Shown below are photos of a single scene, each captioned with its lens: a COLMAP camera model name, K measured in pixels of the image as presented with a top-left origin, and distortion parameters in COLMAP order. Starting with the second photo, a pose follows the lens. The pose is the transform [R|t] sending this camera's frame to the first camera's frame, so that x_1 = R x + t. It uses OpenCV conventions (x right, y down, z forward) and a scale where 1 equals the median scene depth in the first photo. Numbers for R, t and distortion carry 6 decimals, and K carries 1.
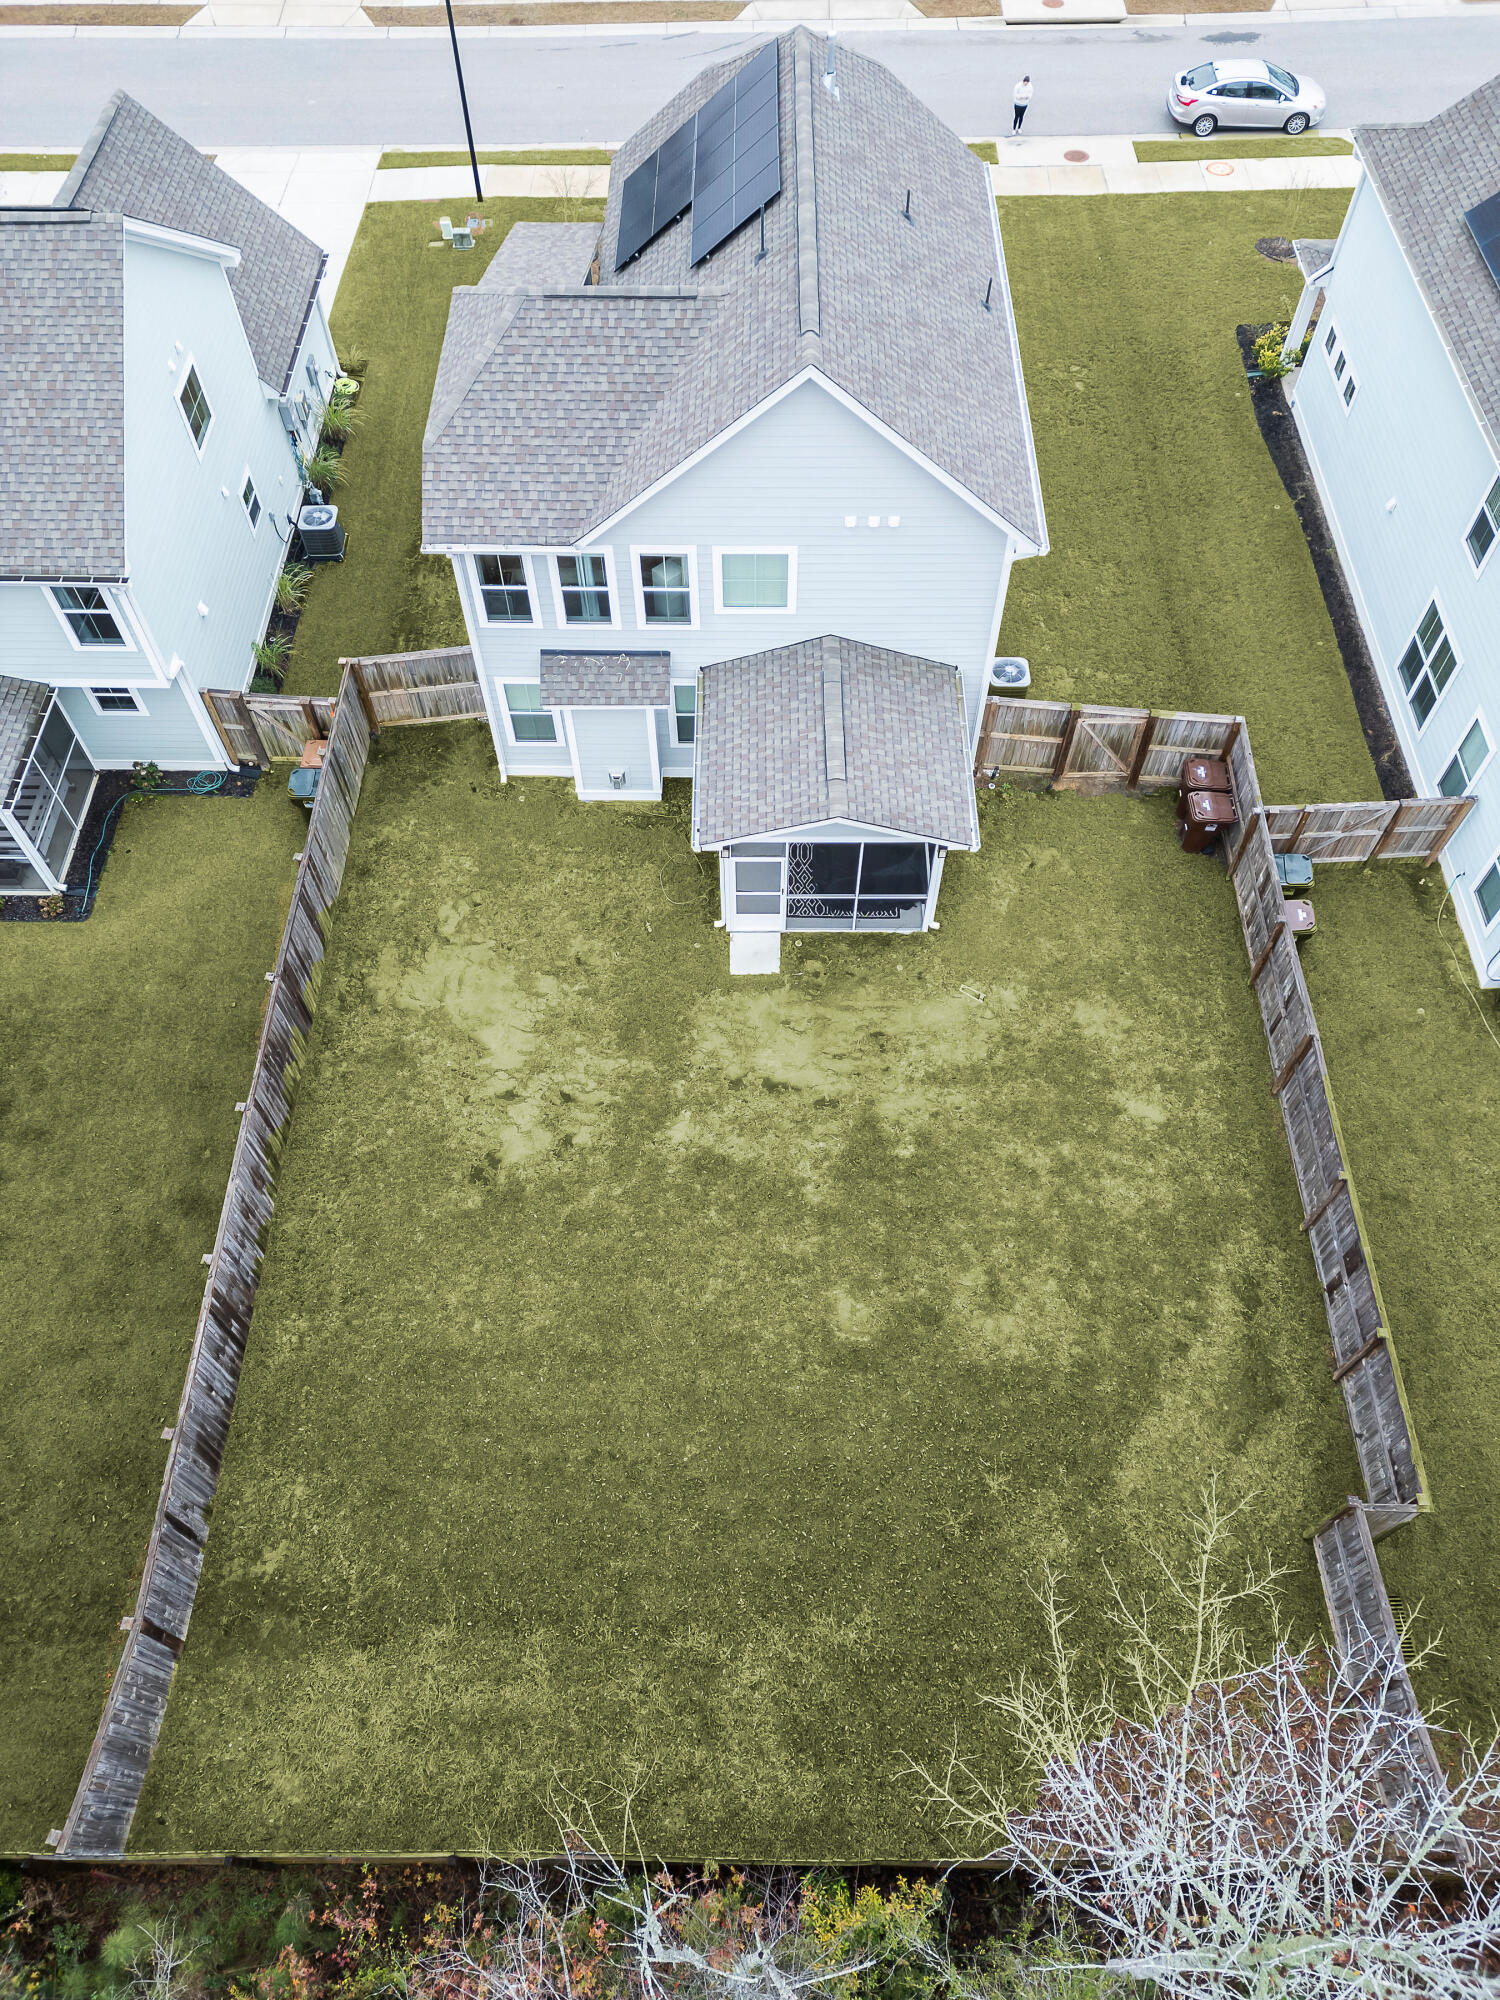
lens RADIAL K [[1393.4, 0, 750.0], [0, 1393.4, 1000.0], [0, 0, 1]] dist [0.103547, -0.134537]
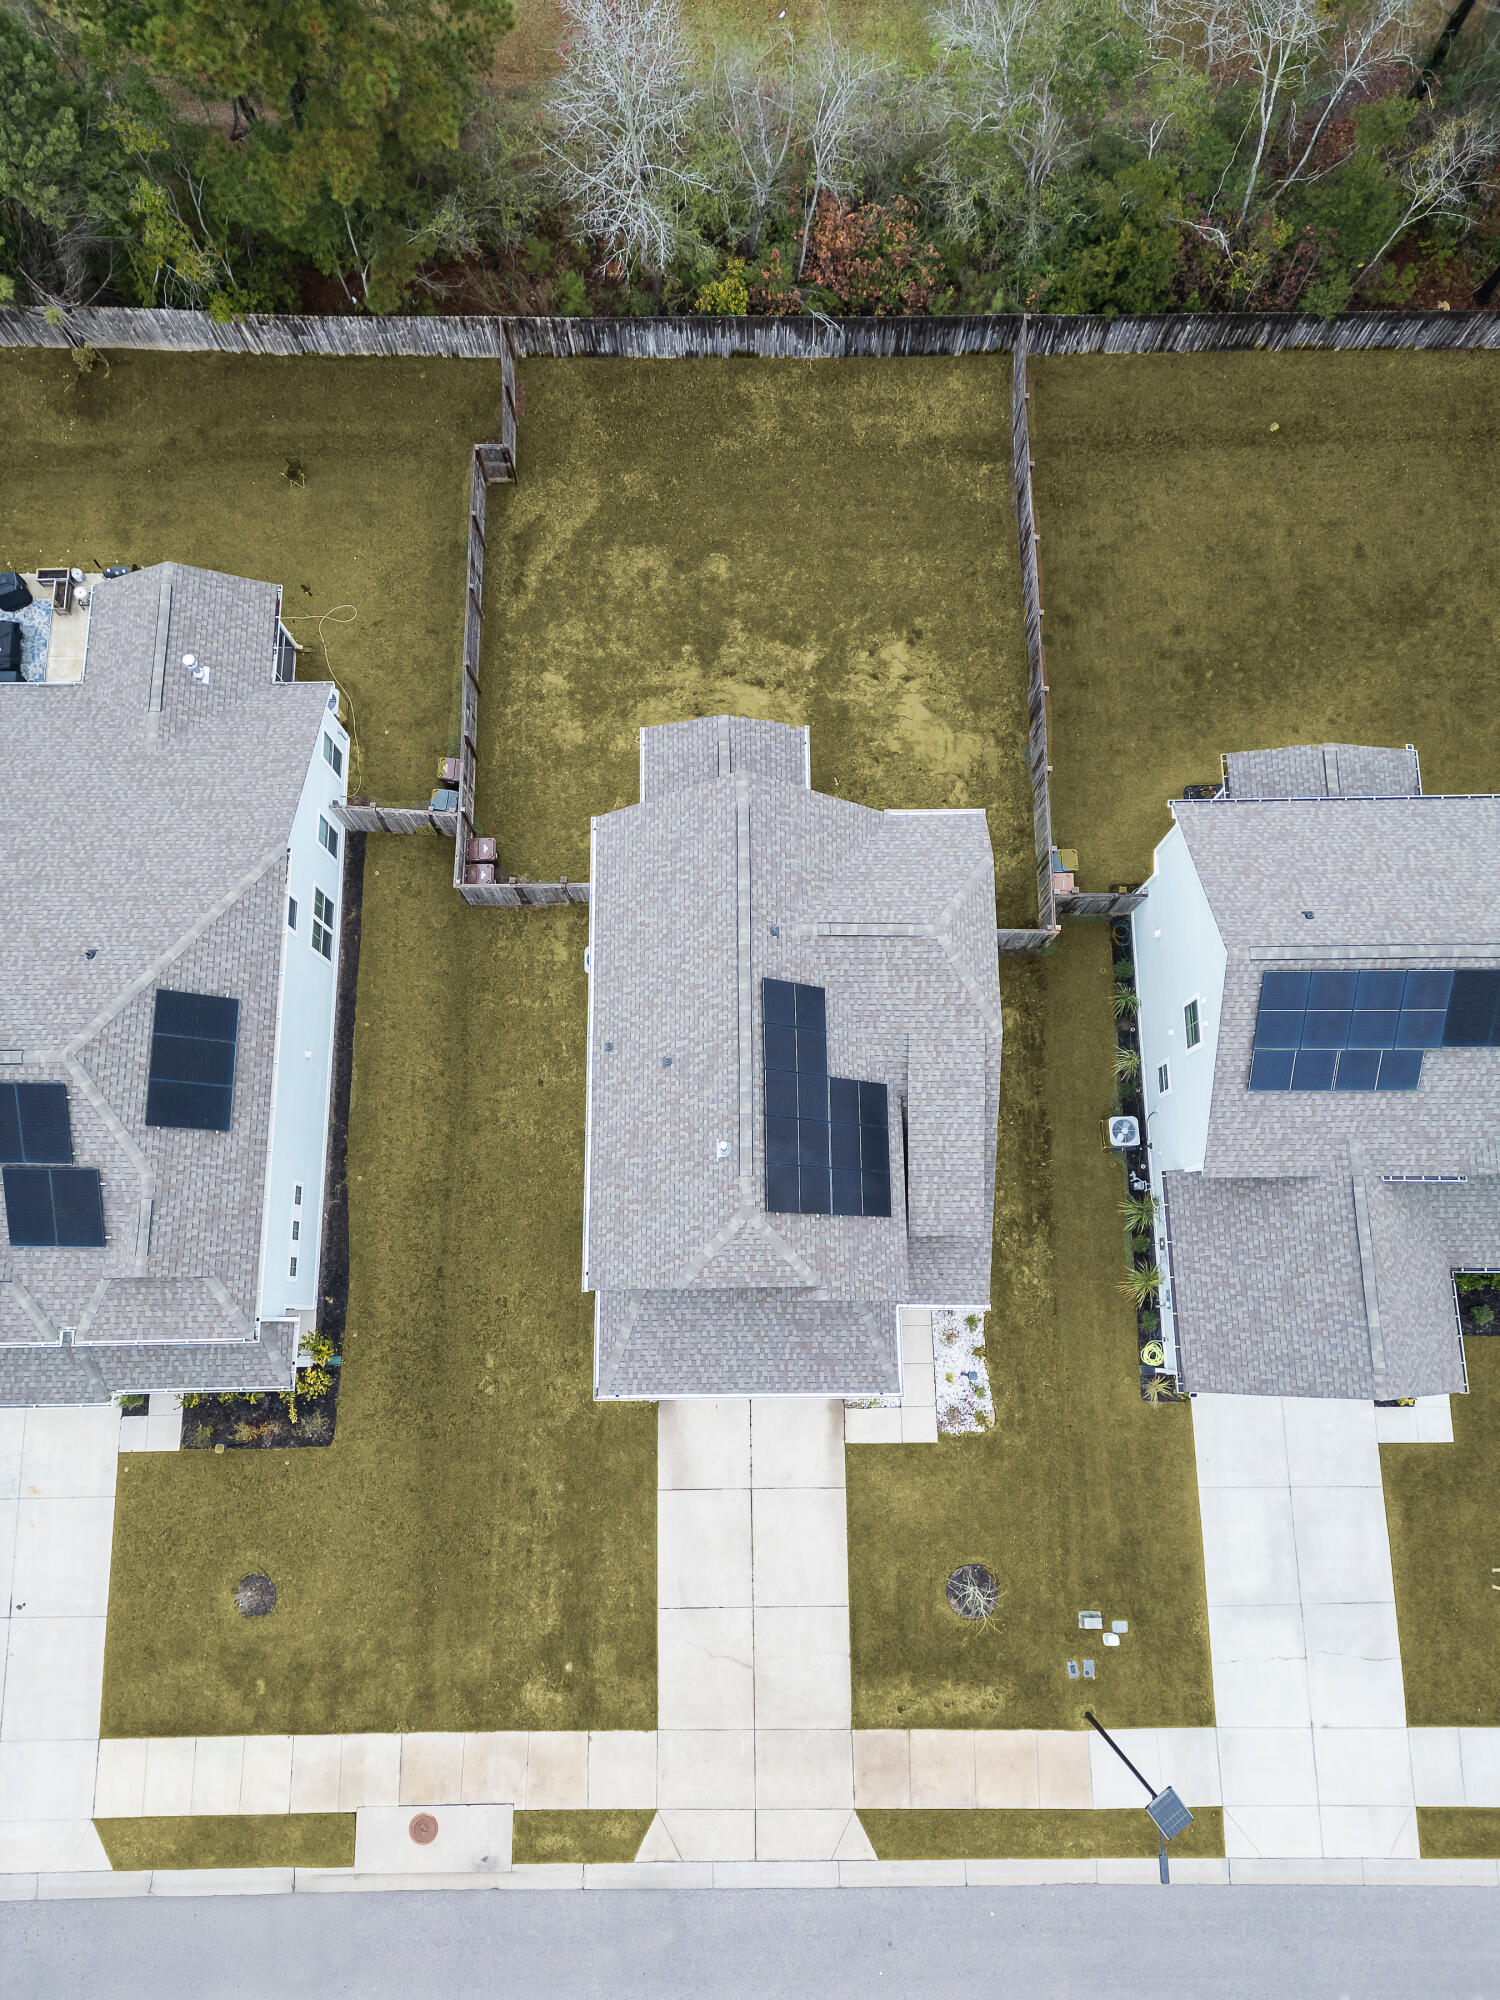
lens RADIAL K [[1393.4, 0, 750.0], [0, 1393.4, 1000.0], [0, 0, 1]] dist [0.103547, -0.134537]
pose [[-0.999749, 0.018791, 0.012184, 0.014444], [-0.004382, -0.697677, 0.716399, -1.537016], [0.021963, 0.716166, 0.697585, 0.043764]]
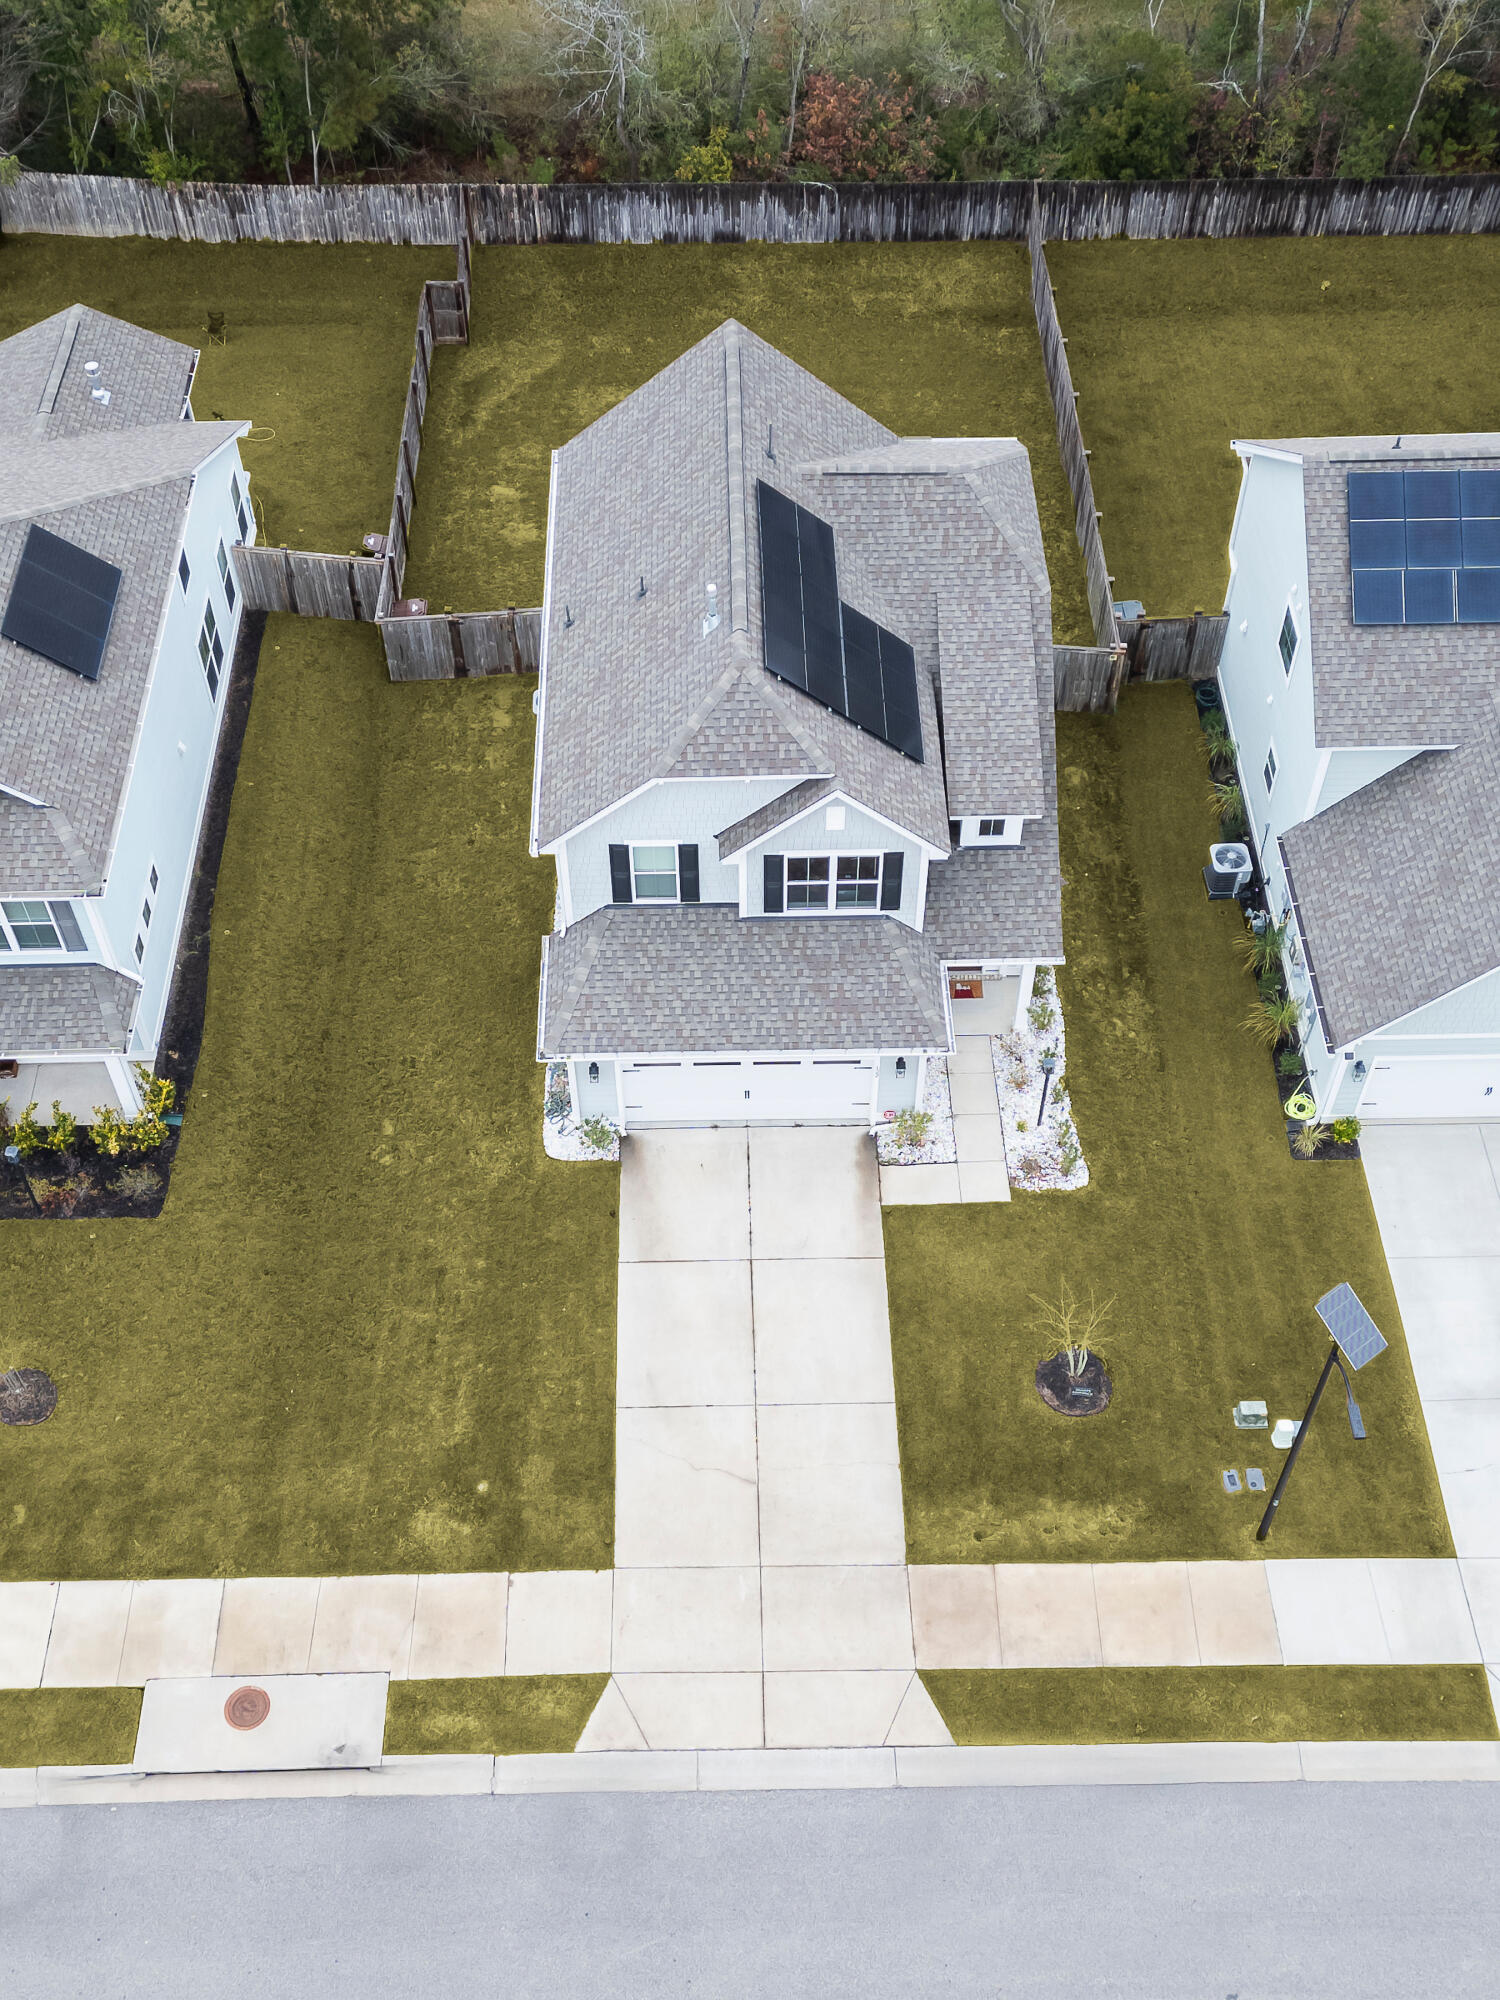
lens RADIAL K [[2154.0, 0, 750.0], [0, 2154.0, 1000.0], [0, 0, 1]] dist [0.158104, -0.376987]
pose [[-0.999500, 0.031085, -0.005791, 0.047645], [-0.014890, -0.301135, 0.953465, -2.373899], [0.027895, 0.953075, 0.301448, 0.842658]]
